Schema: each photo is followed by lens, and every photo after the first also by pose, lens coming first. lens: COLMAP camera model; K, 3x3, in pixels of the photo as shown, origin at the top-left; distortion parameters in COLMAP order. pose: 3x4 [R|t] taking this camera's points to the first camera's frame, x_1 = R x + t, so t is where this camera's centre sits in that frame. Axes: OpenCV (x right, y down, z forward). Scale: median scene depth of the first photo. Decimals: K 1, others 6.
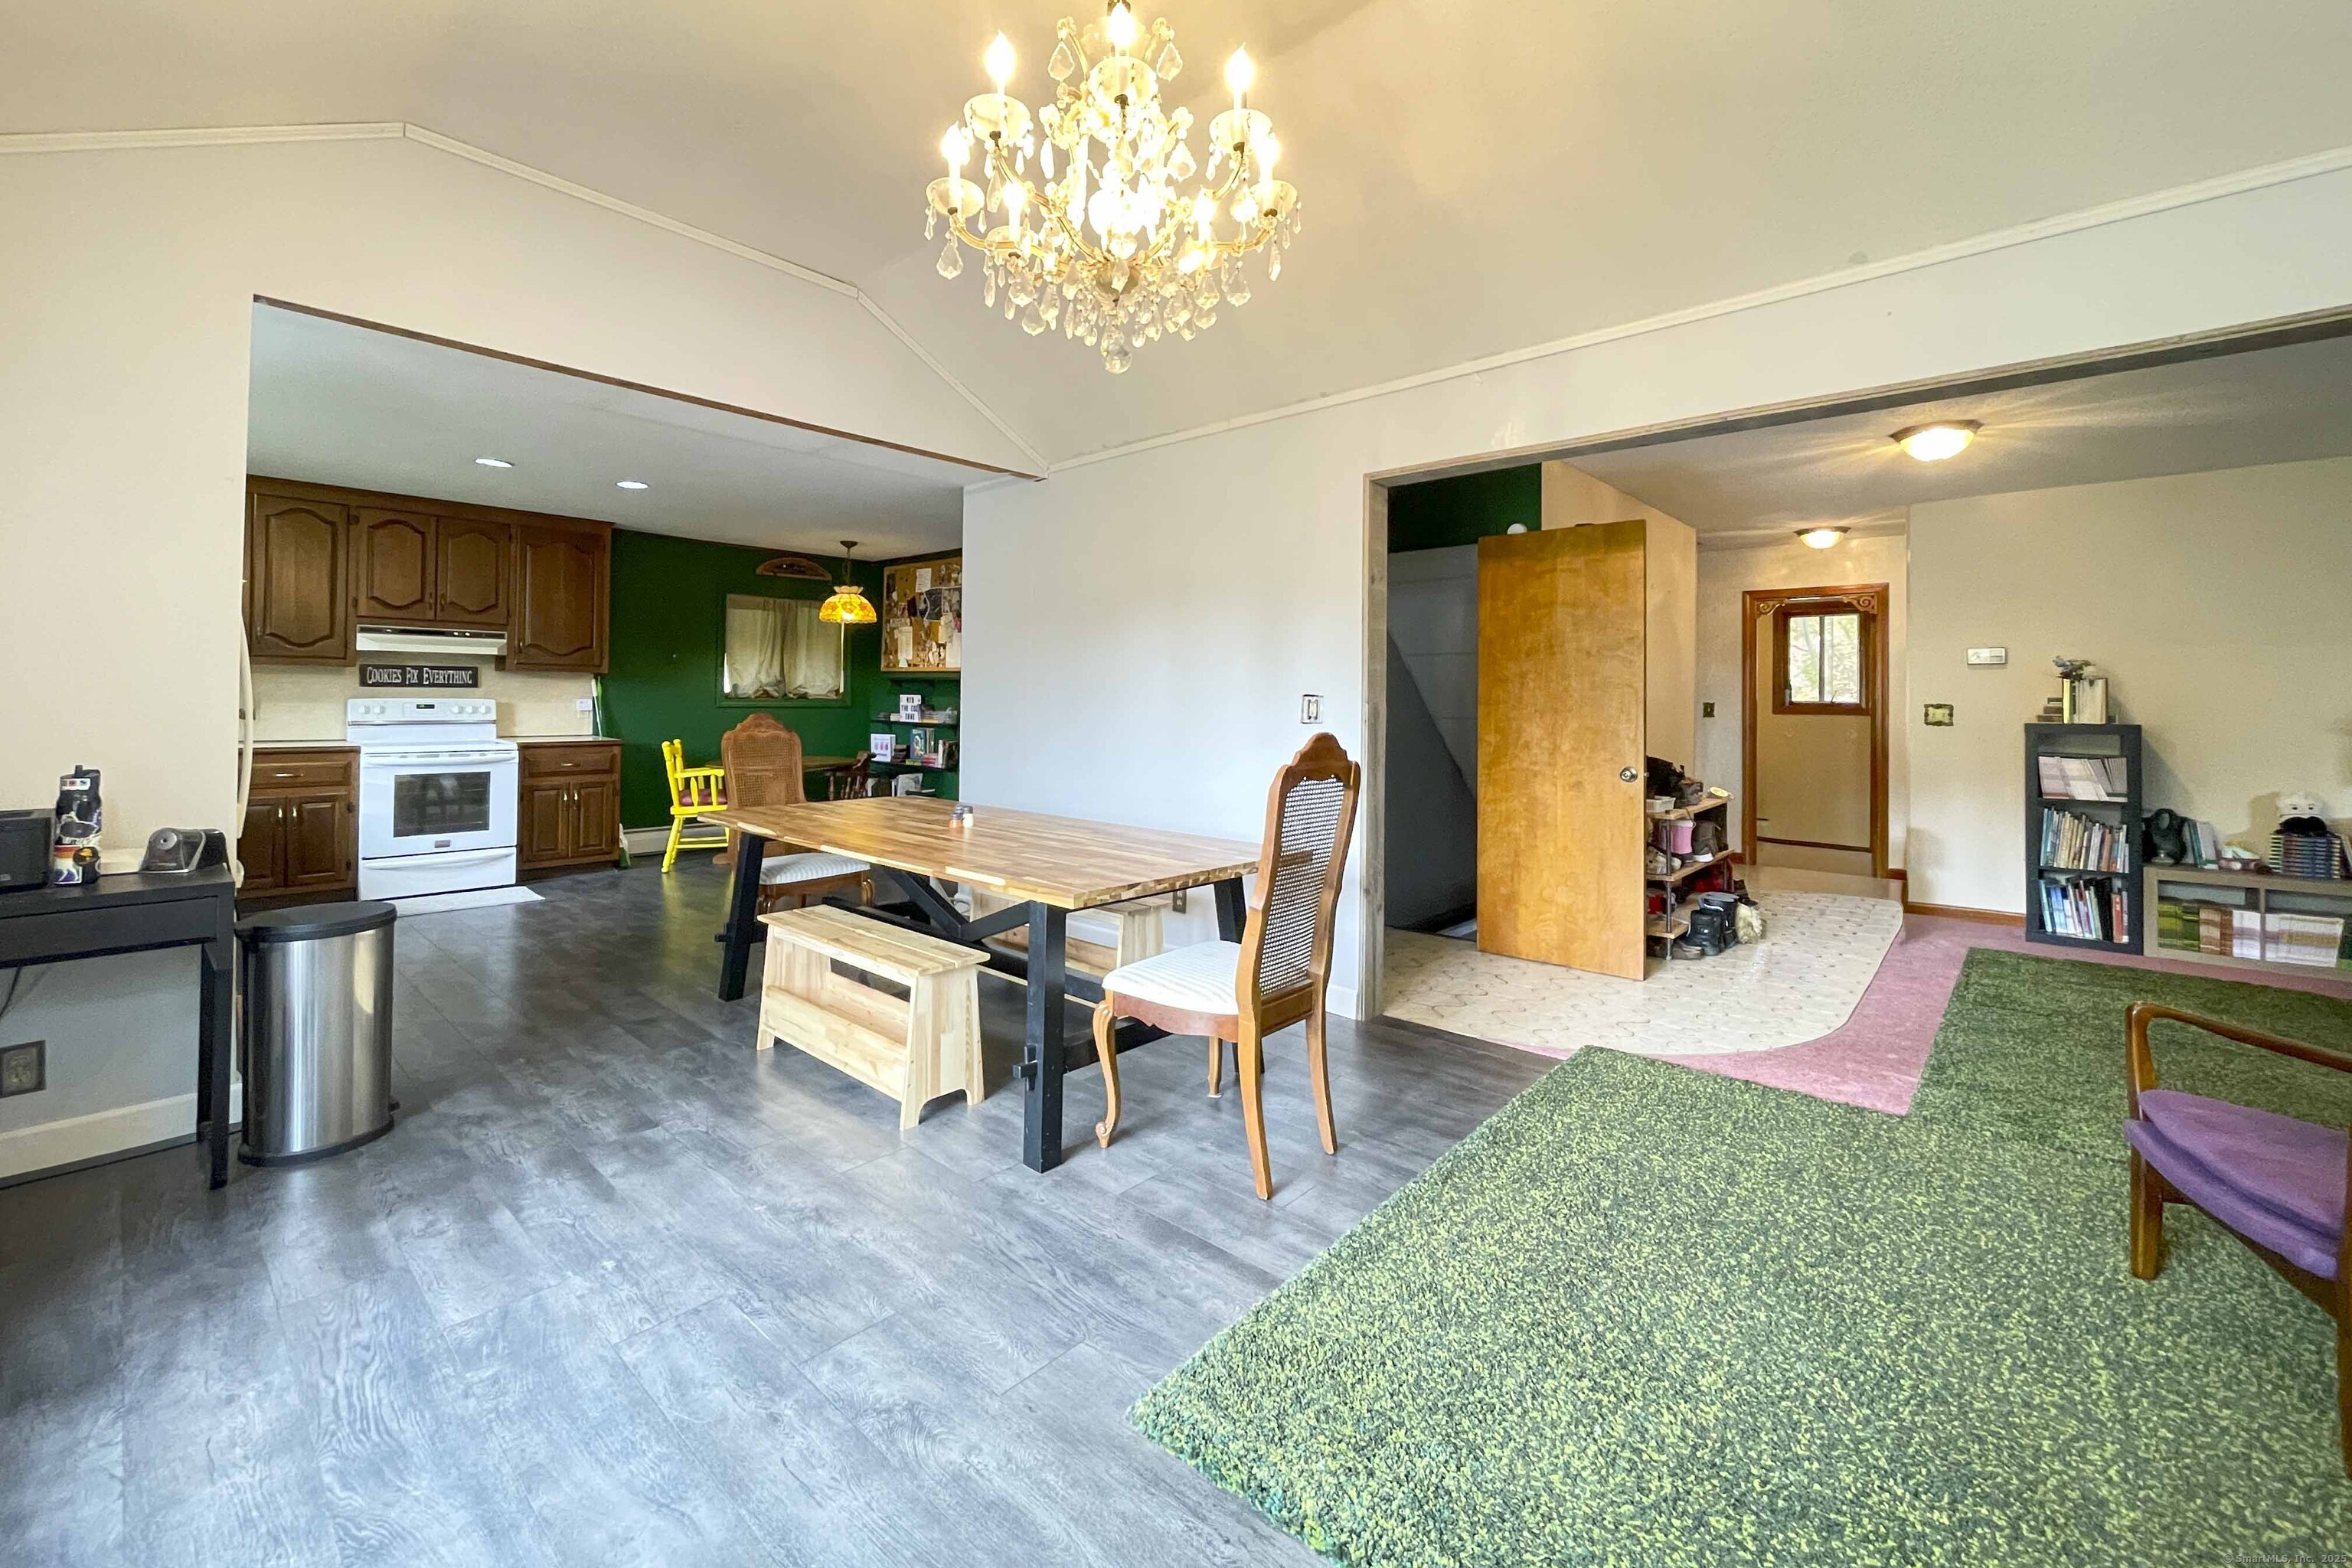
lens RADIAL K [[979.2, 0, 1201.3], [0, 979.2, 689.0], [0, 0, 1]] dist [-0.006903, -0.000293]
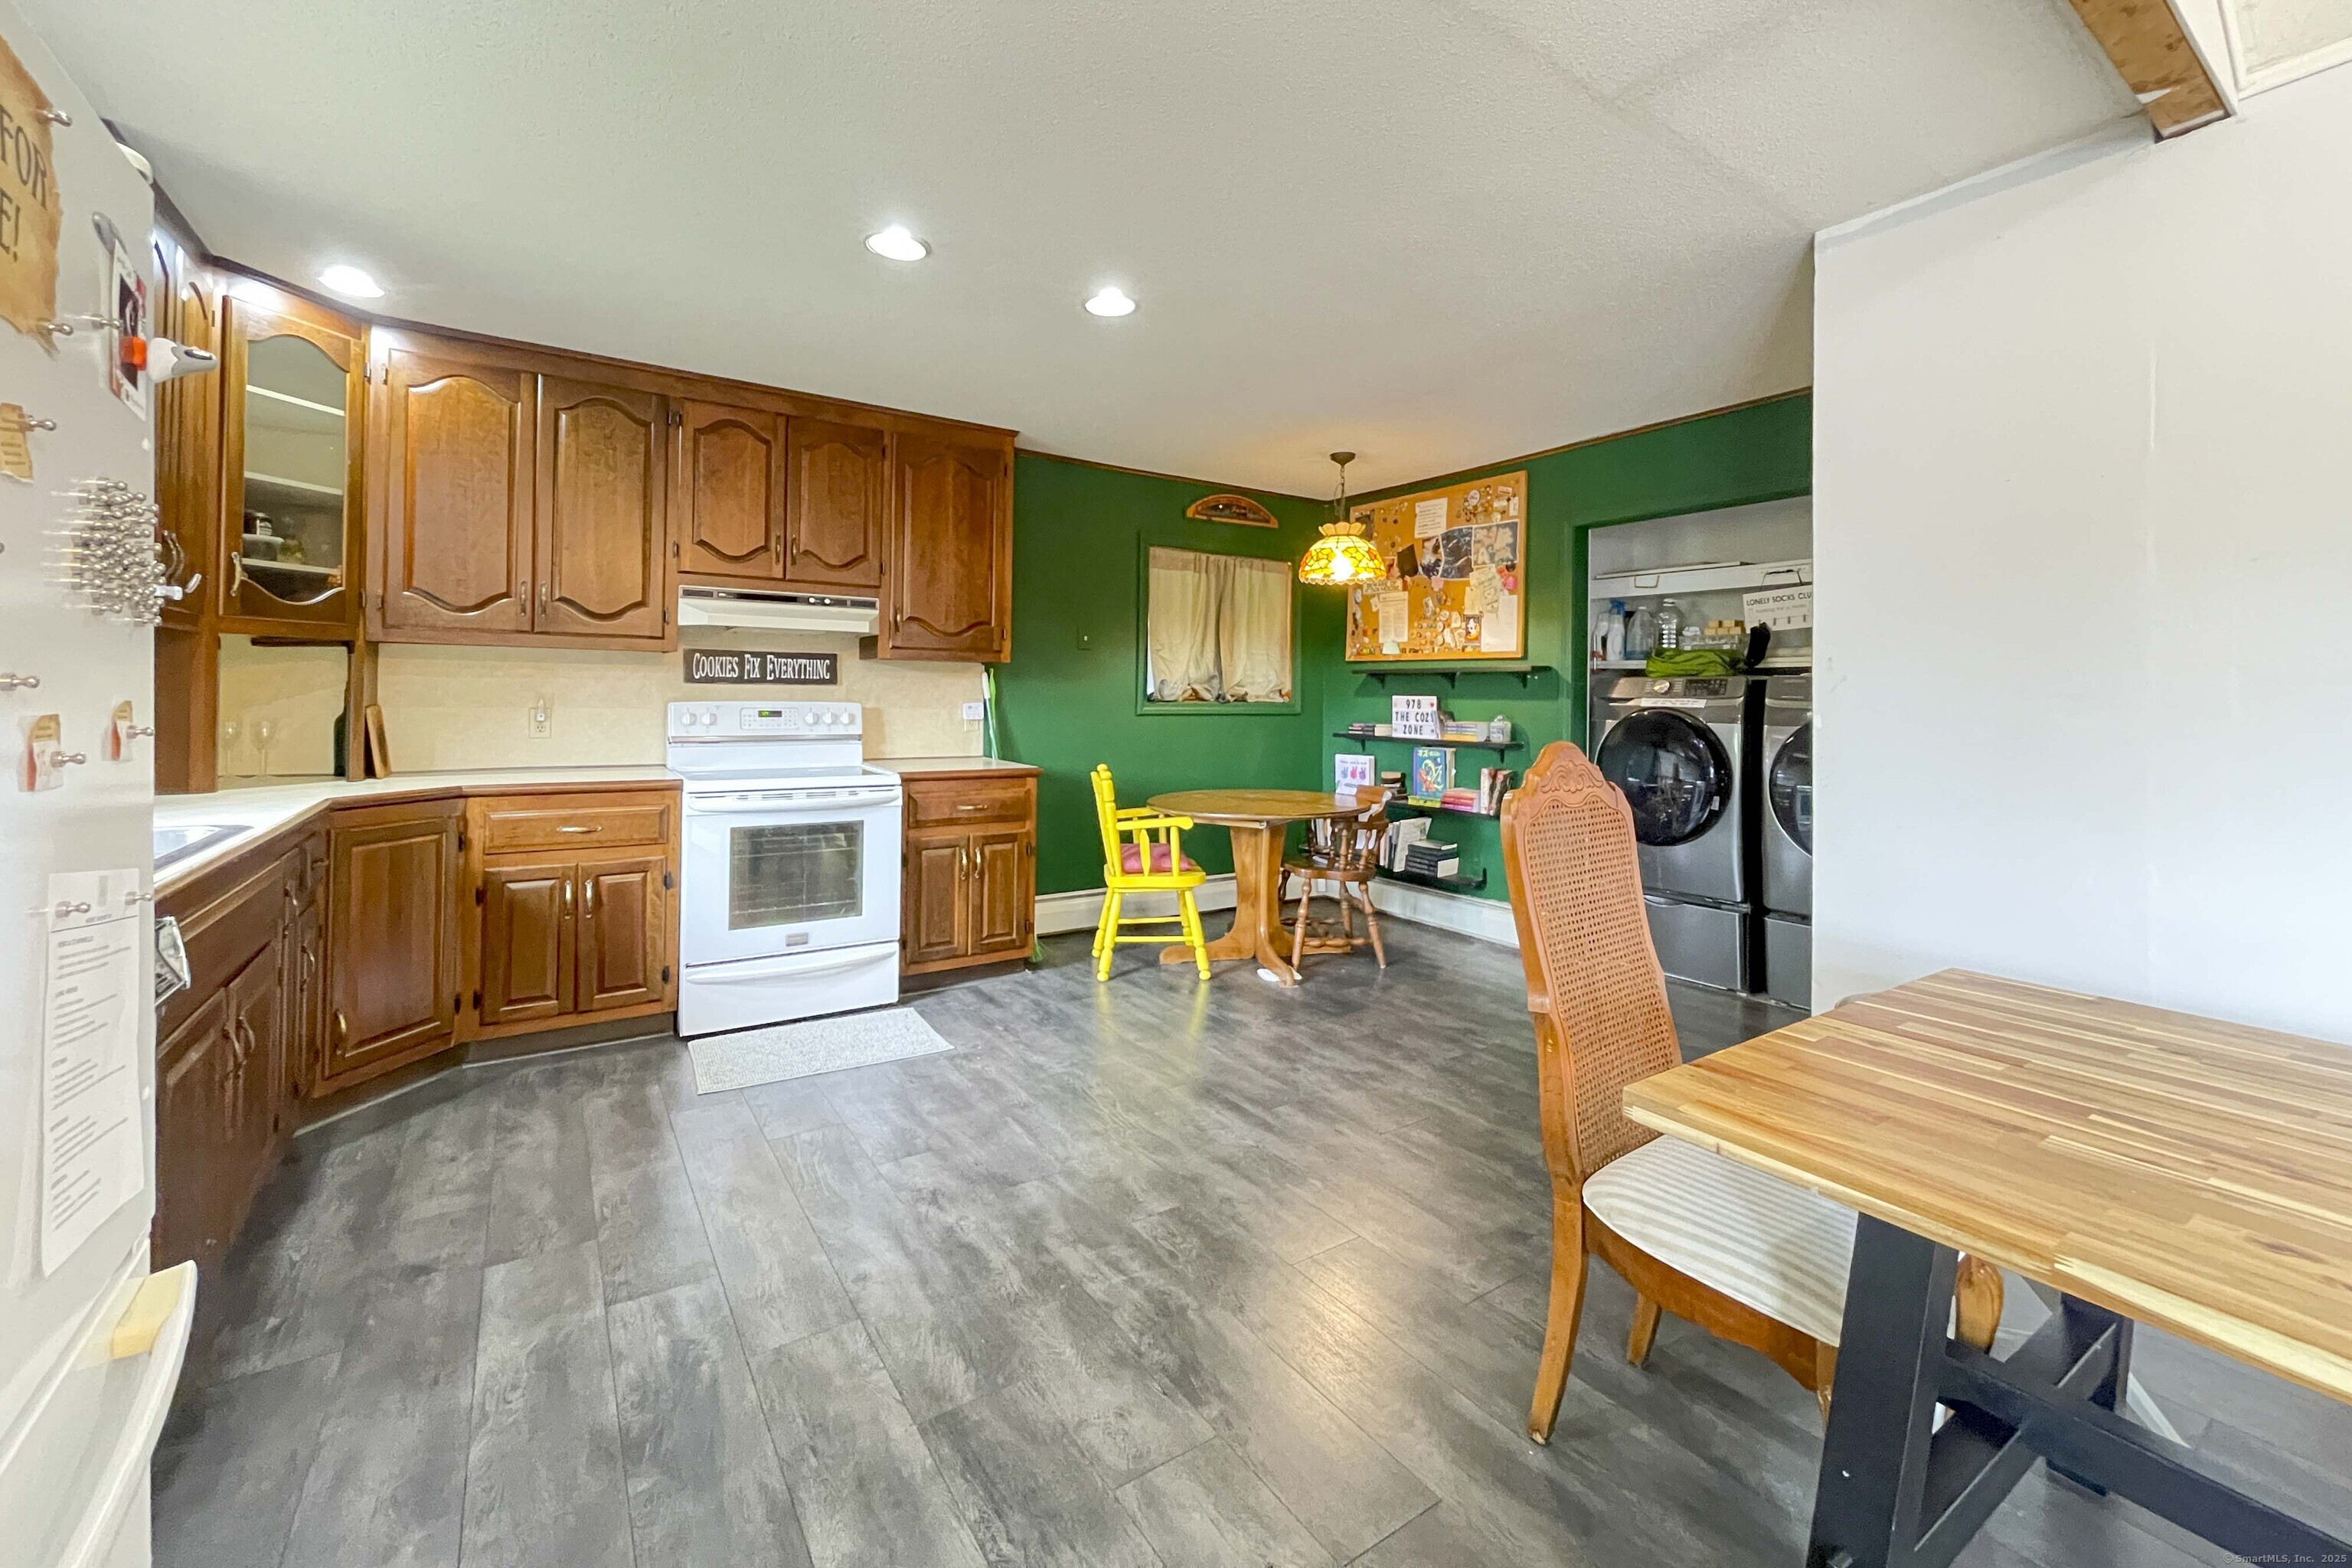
lens RADIAL K [[979.2, 0, 1186.2], [0, 979.2, 687.4], [0, 0, 1]] dist [-0.006903, -0.000293]
pose [[0.969499, -0.002731, -0.245081, -0.349560], [0.001962, 0.999992, -0.003383, 0.002728], [0.245088, 0.002799, 0.969497, 0.414736]]
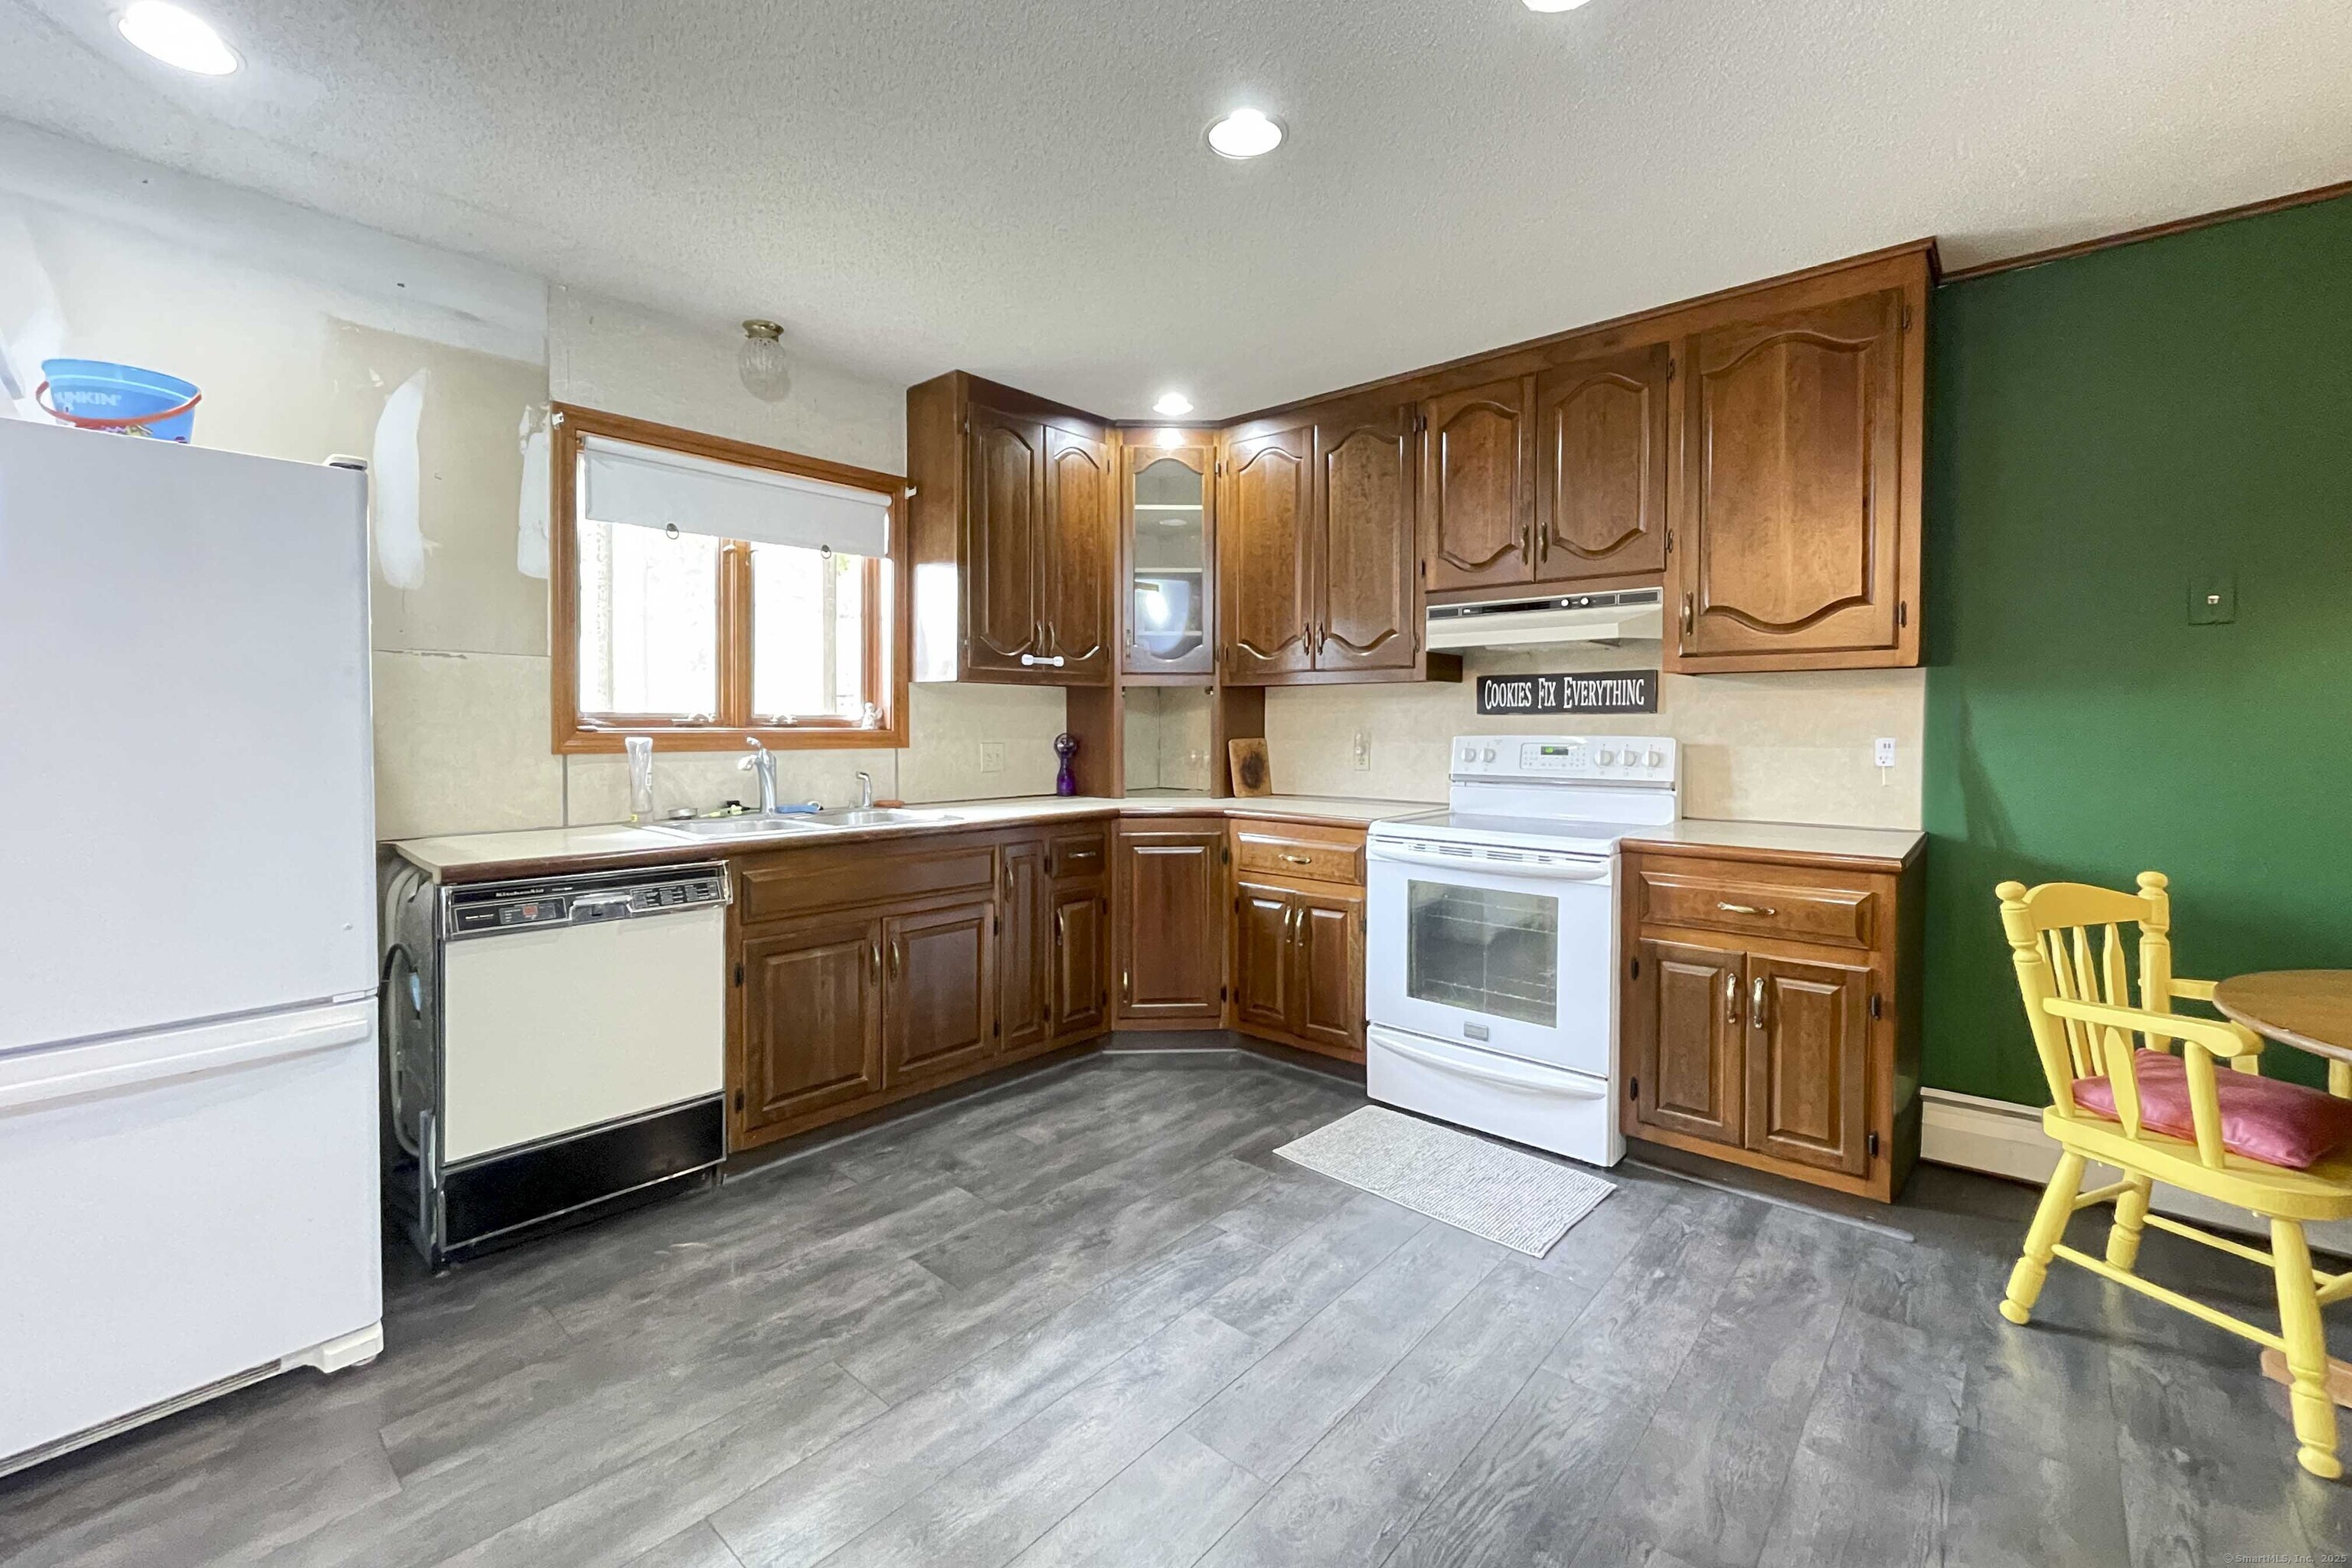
lens RADIAL K [[979.2, 0, 1124.9], [0, 979.2, 747.2], [0, 0, 1]] dist [-0.006903, -0.000293]
pose [[-0.027528, 0.012748, -0.999540, -0.252330], [0.011279, 0.999859, 0.012442, 0.006461], [0.999557, -0.010931, -0.027668, 0.750923]]
